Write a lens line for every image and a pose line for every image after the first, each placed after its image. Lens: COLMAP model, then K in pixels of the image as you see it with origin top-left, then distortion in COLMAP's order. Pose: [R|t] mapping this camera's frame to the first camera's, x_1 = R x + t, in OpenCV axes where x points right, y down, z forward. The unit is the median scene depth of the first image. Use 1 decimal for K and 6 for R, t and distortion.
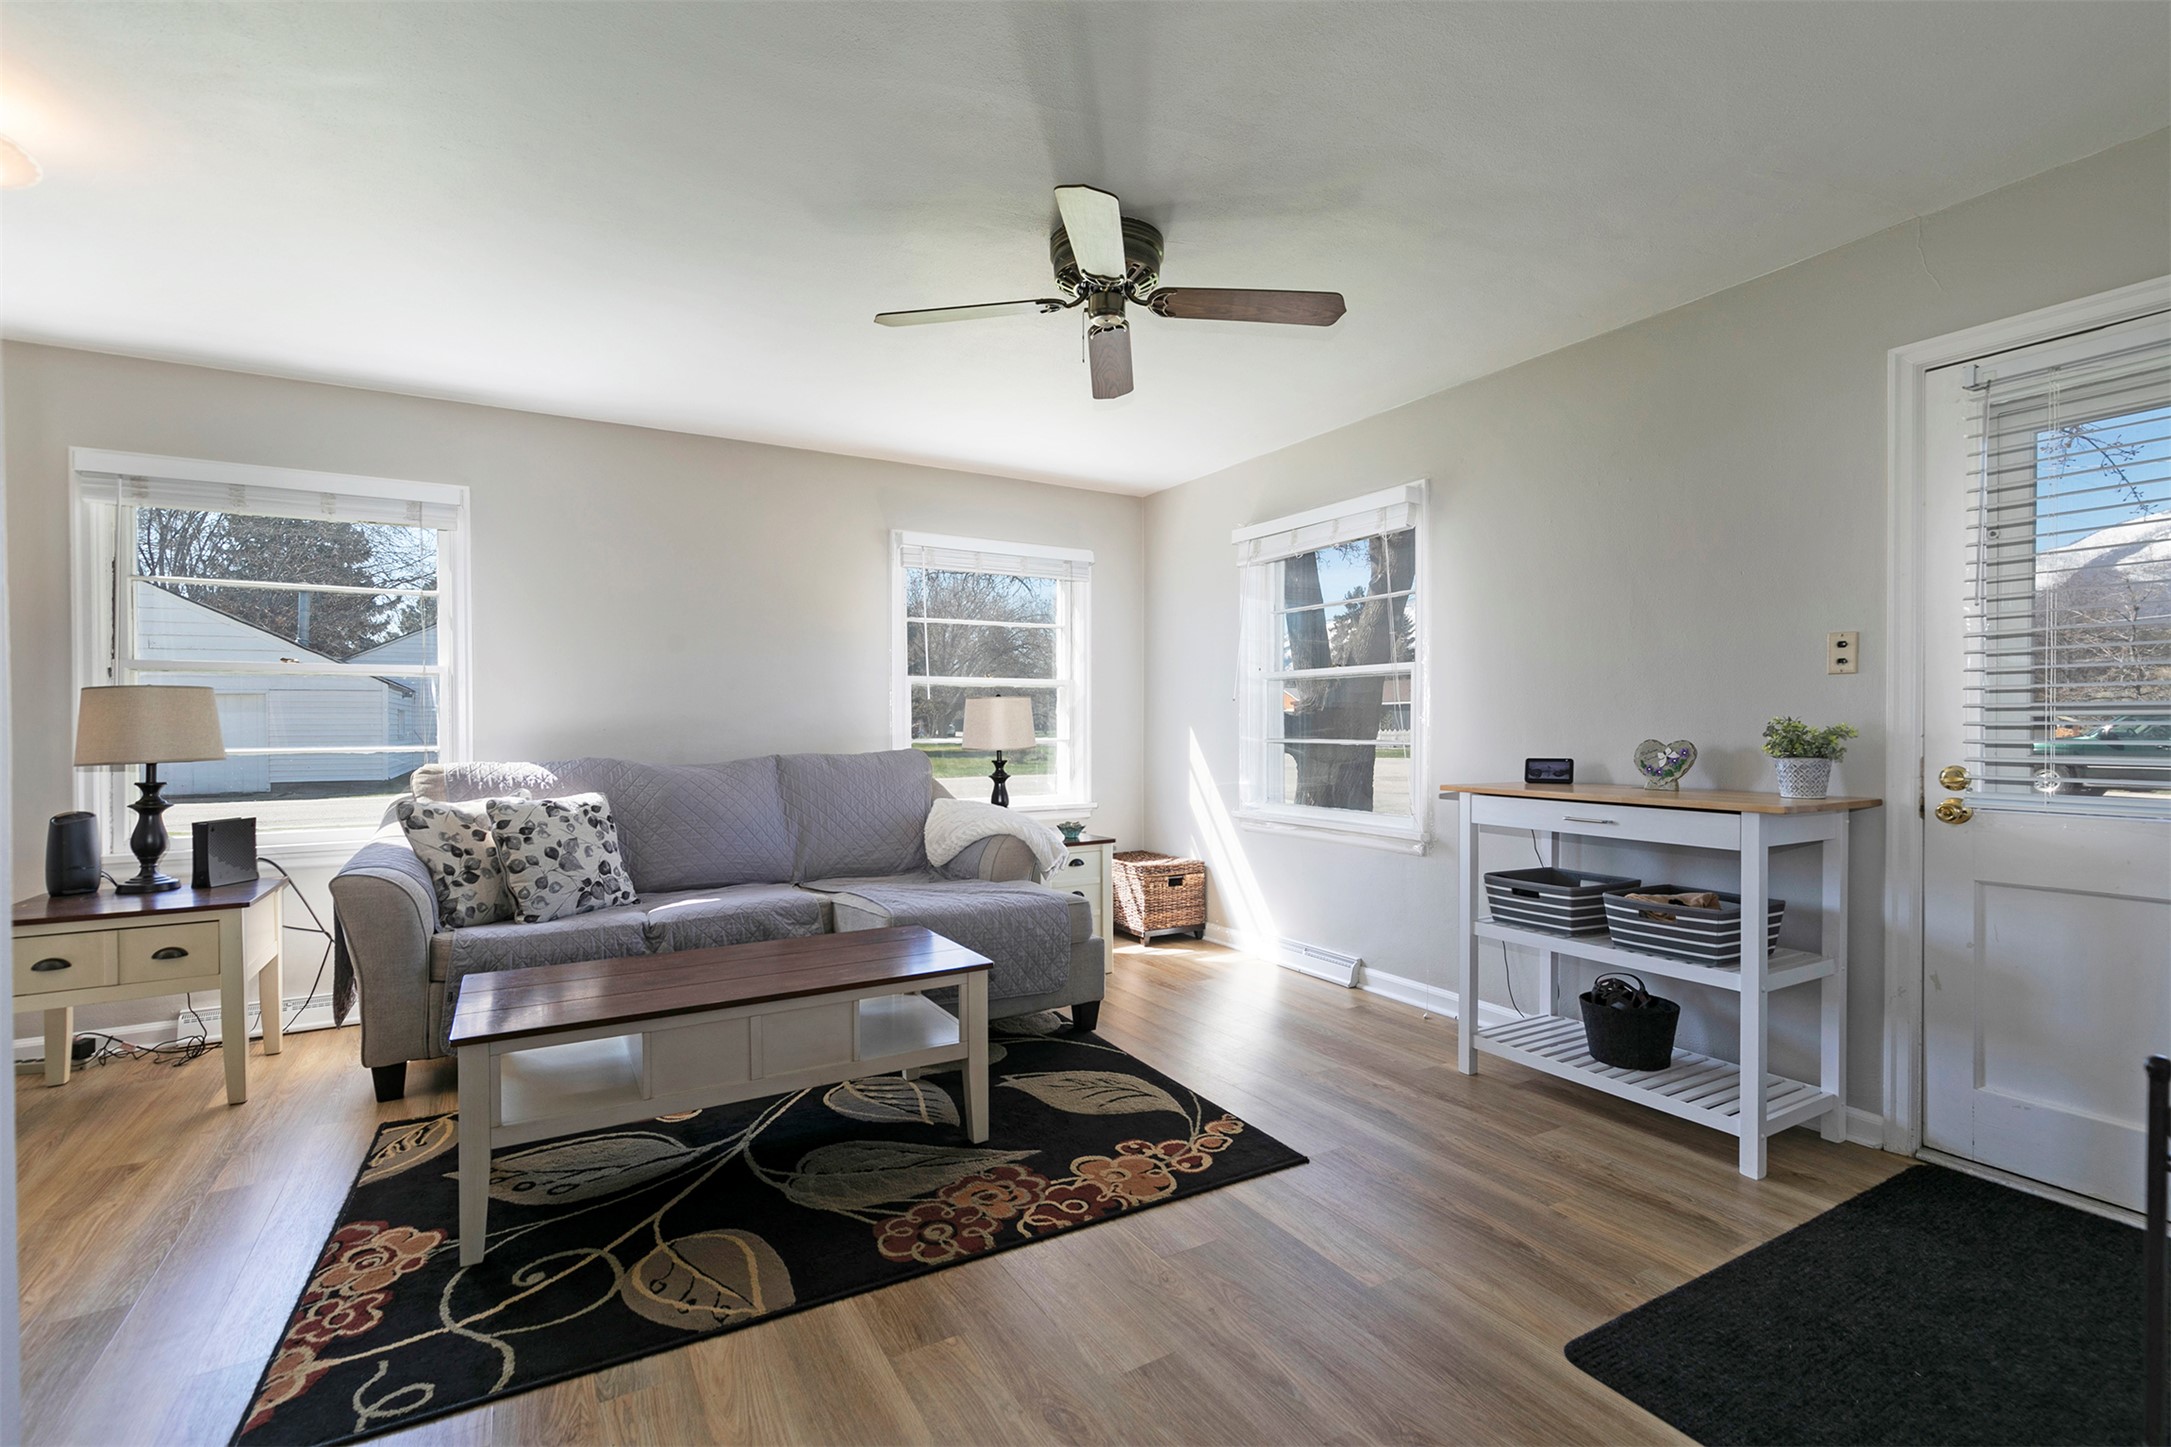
lens RADIAL K [[973.7, 0, 1100.0], [0, 973.7, 725.6], [0, 0, 1]] dist [0.010588, -0.000955]
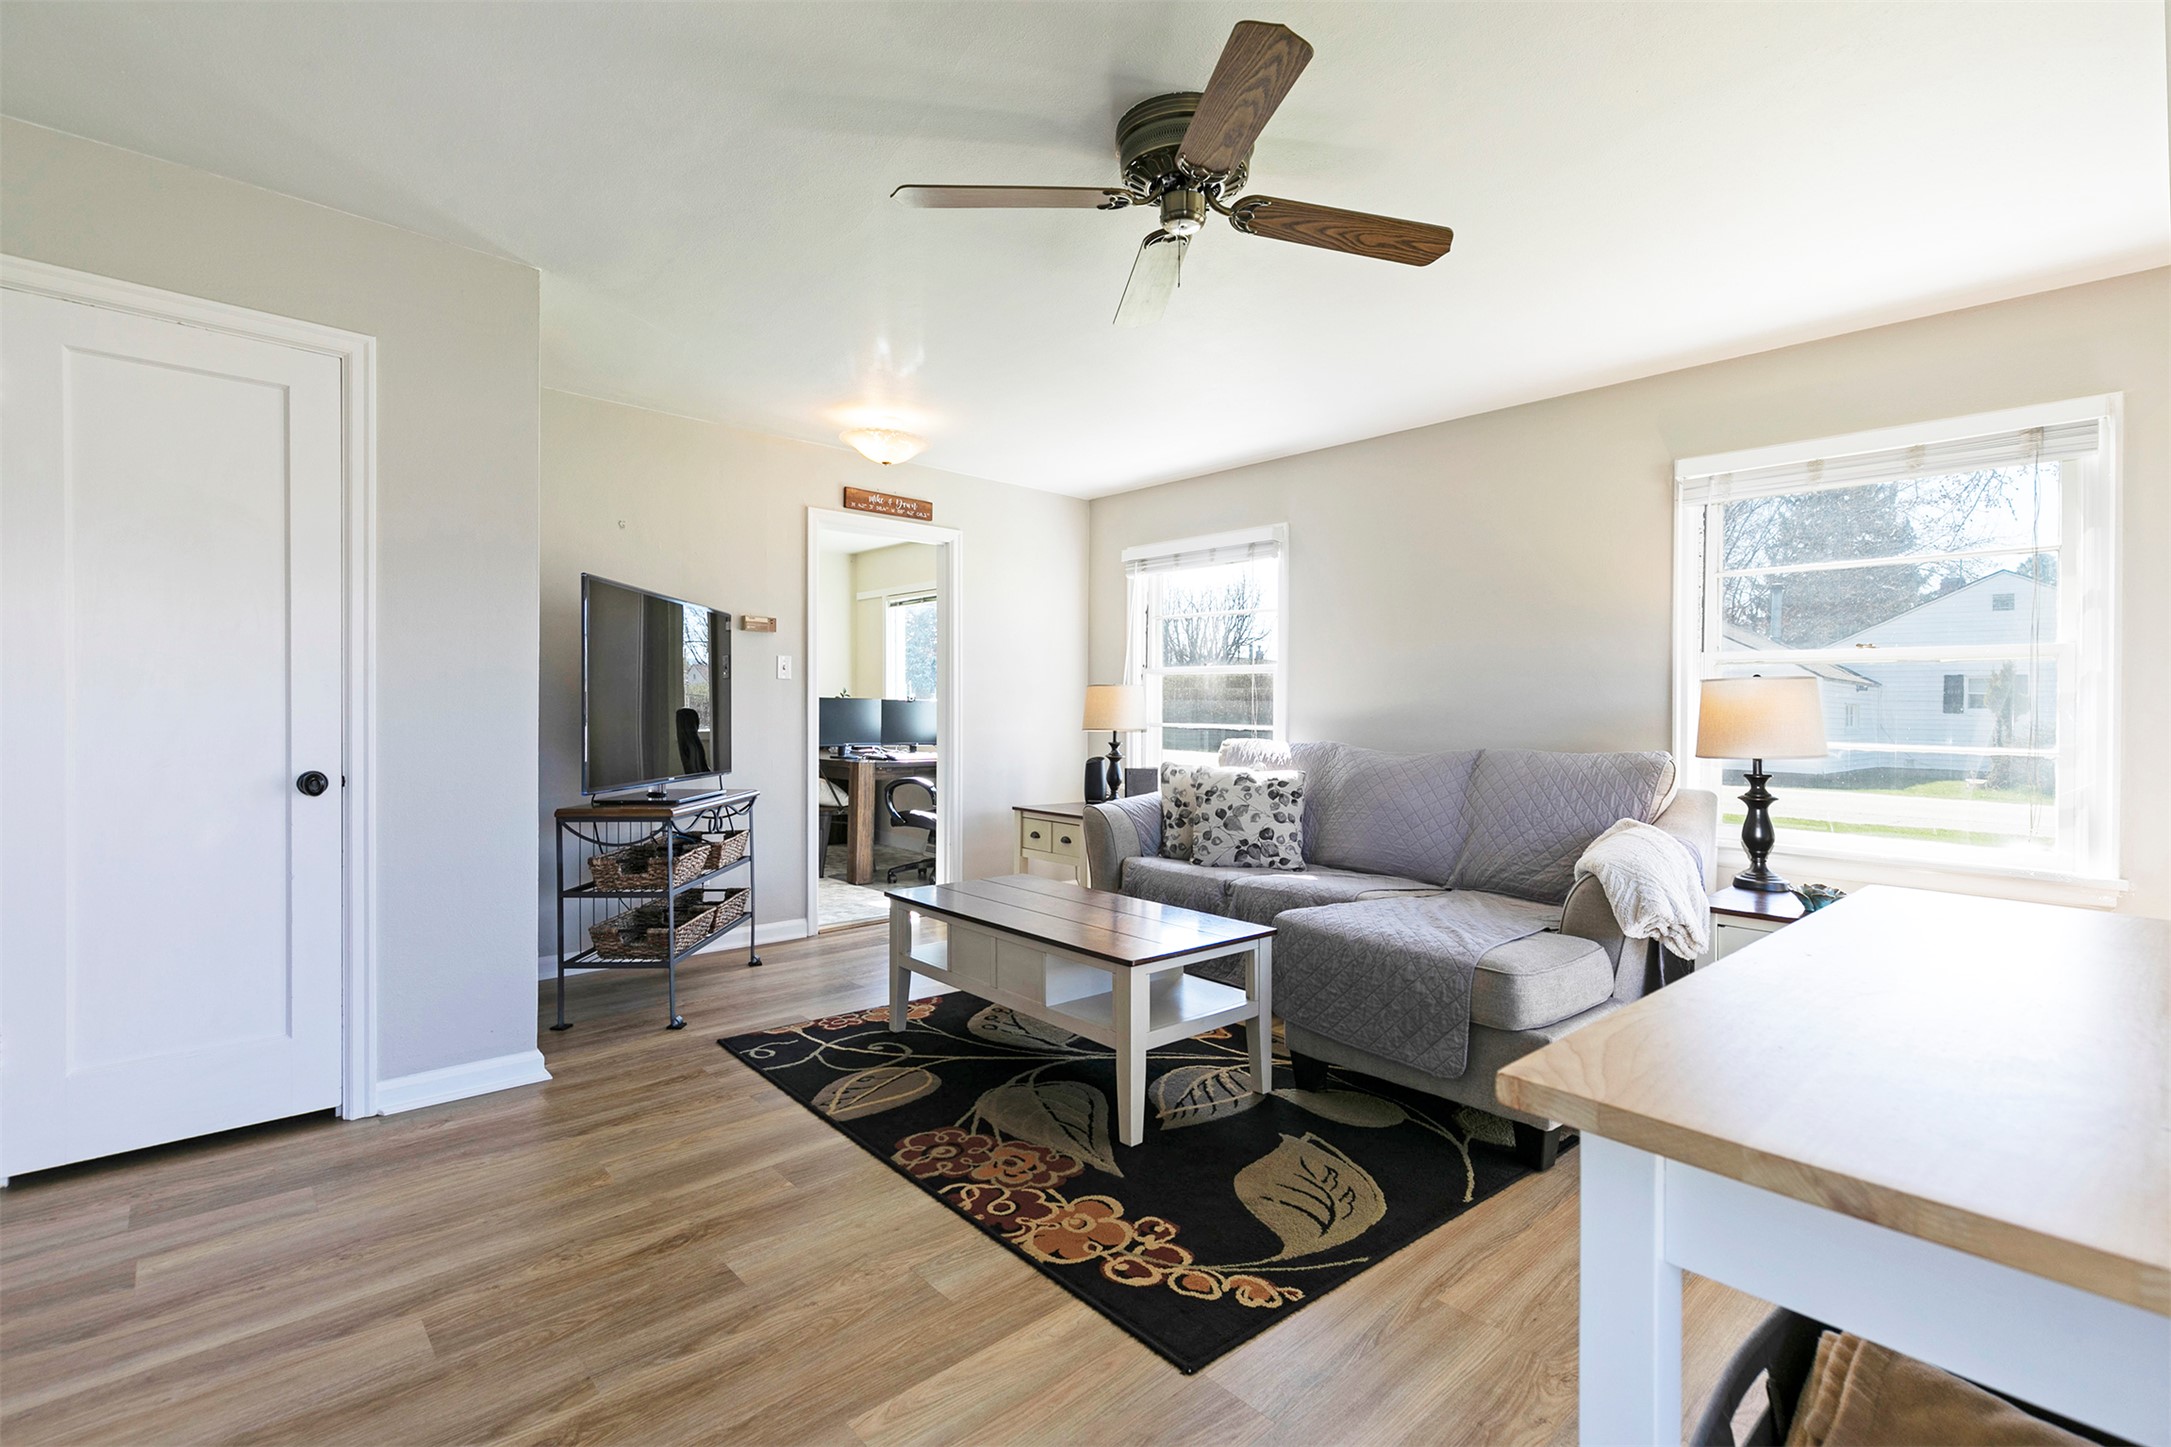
lens RADIAL K [[973.7, 0, 1100.0], [0, 973.7, 725.6], [0, 0, 1]] dist [0.010588, -0.000955]
pose [[0.217342, 0.023734, -0.975807, 0.794659], [-0.018292, 0.999628, 0.020239, -0.004611], [0.975924, 0.013450, 0.217695, 0.753304]]
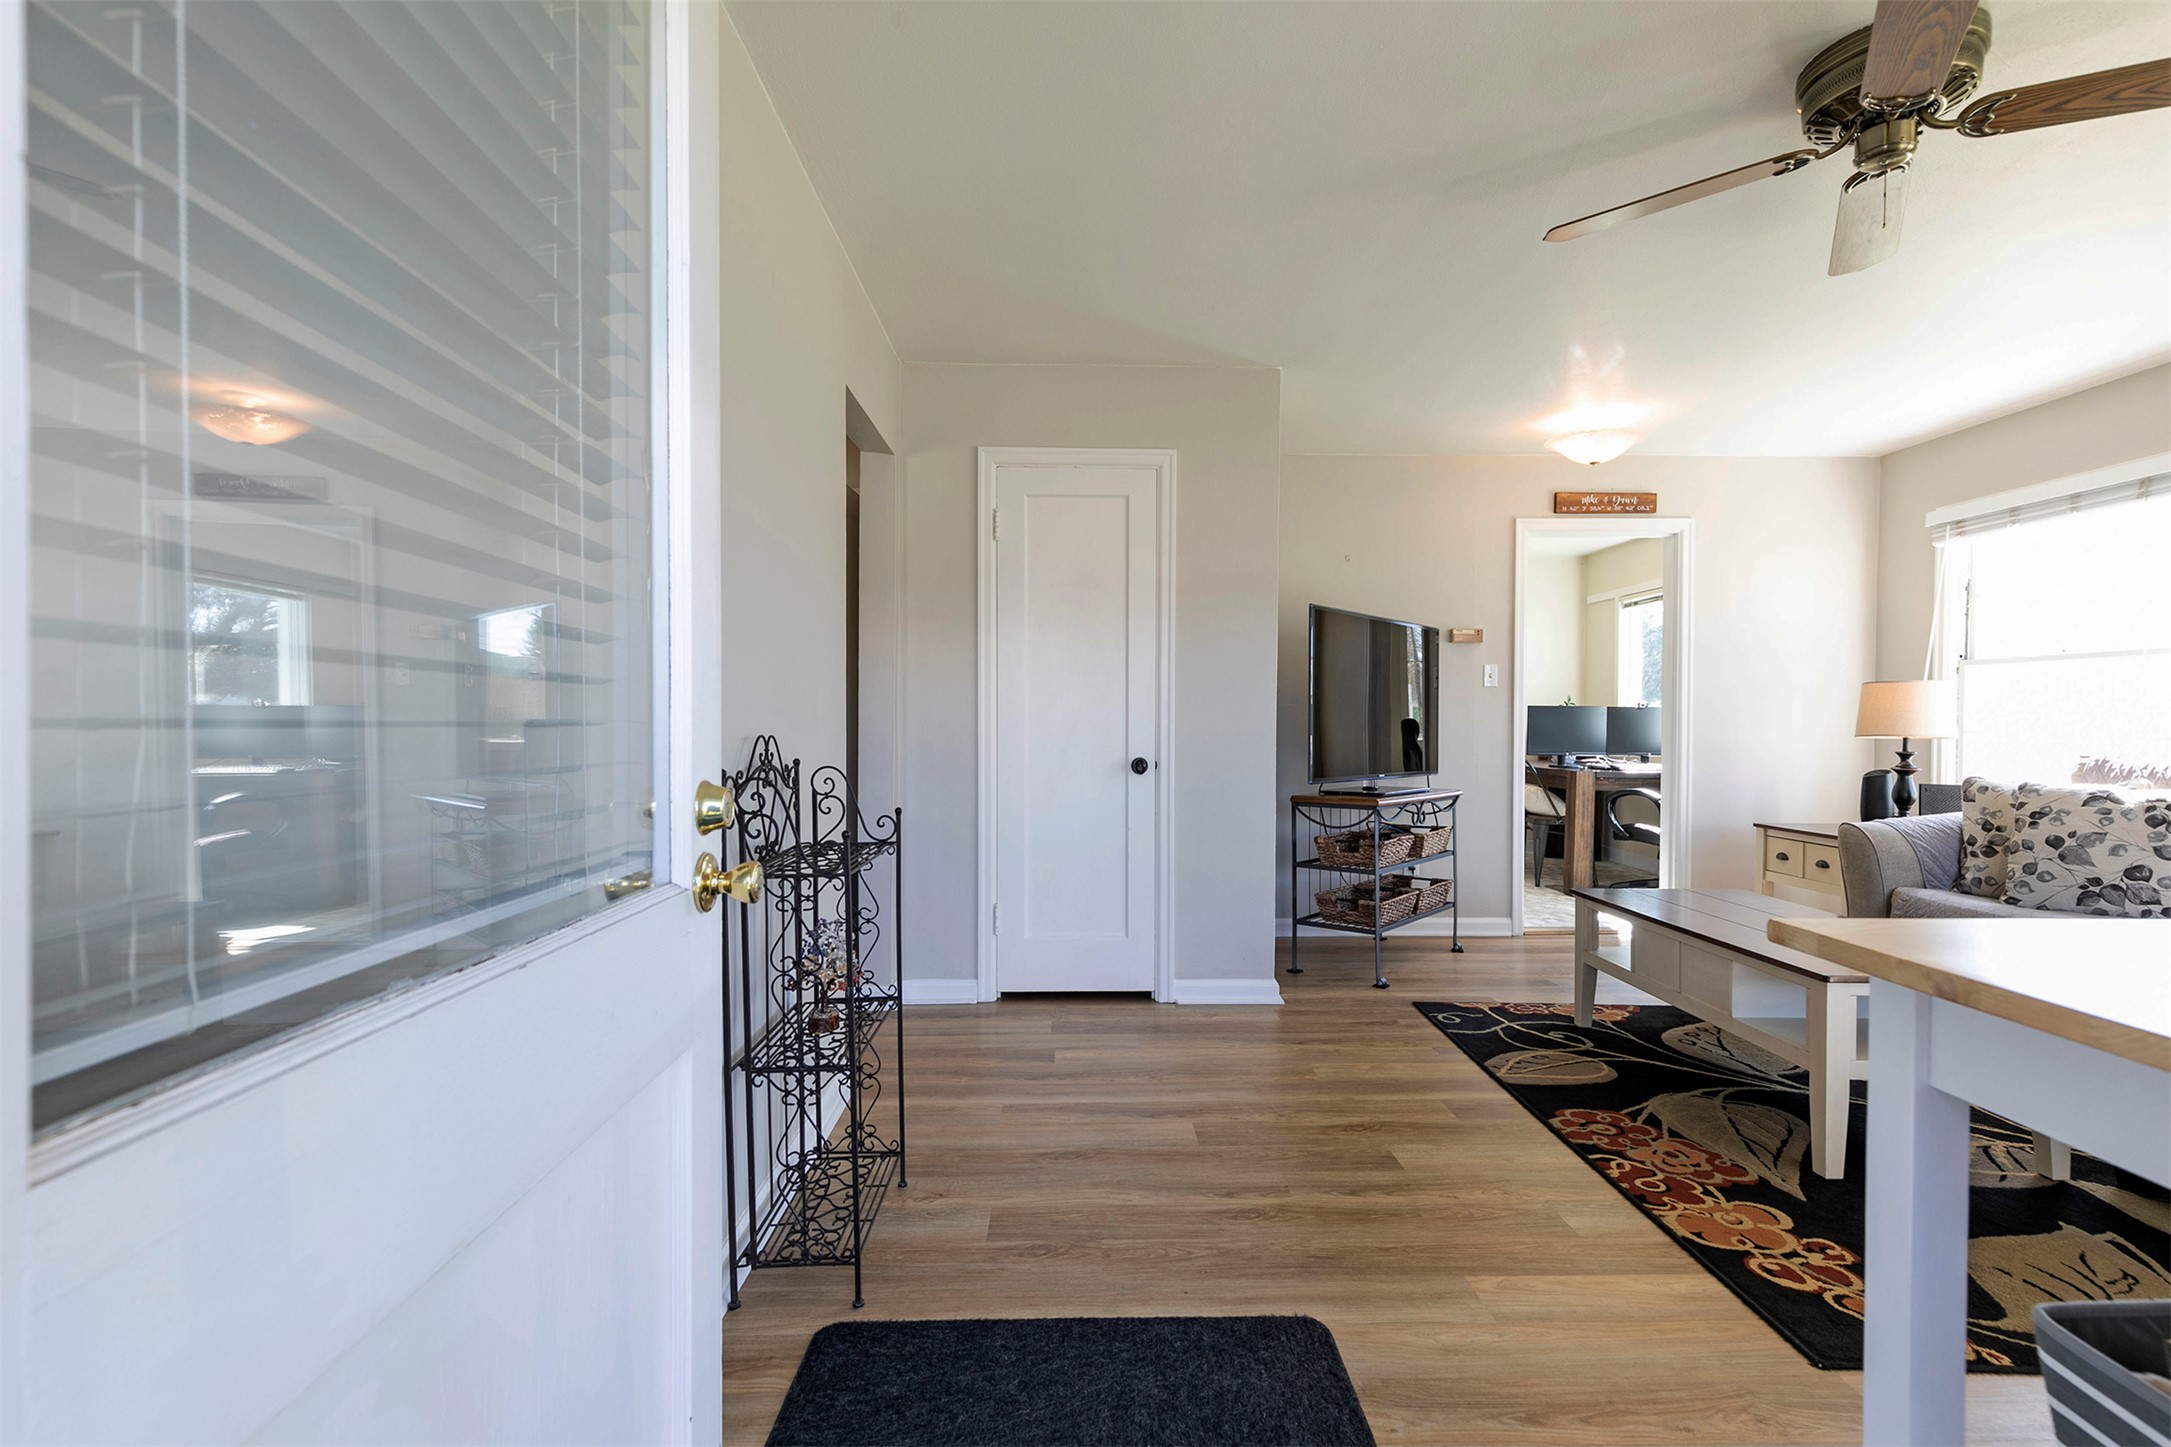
lens RADIAL K [[998.4, 0, 1101.2], [0, 998.4, 751.2], [0, 0, 1]] dist [0.000827, 0.000279]
pose [[-0.483870, 0.030659, -0.874602, 0.964780], [-0.003863, 0.999302, 0.037168, 0.011987], [0.875131, 0.021363, -0.483414, 0.851622]]
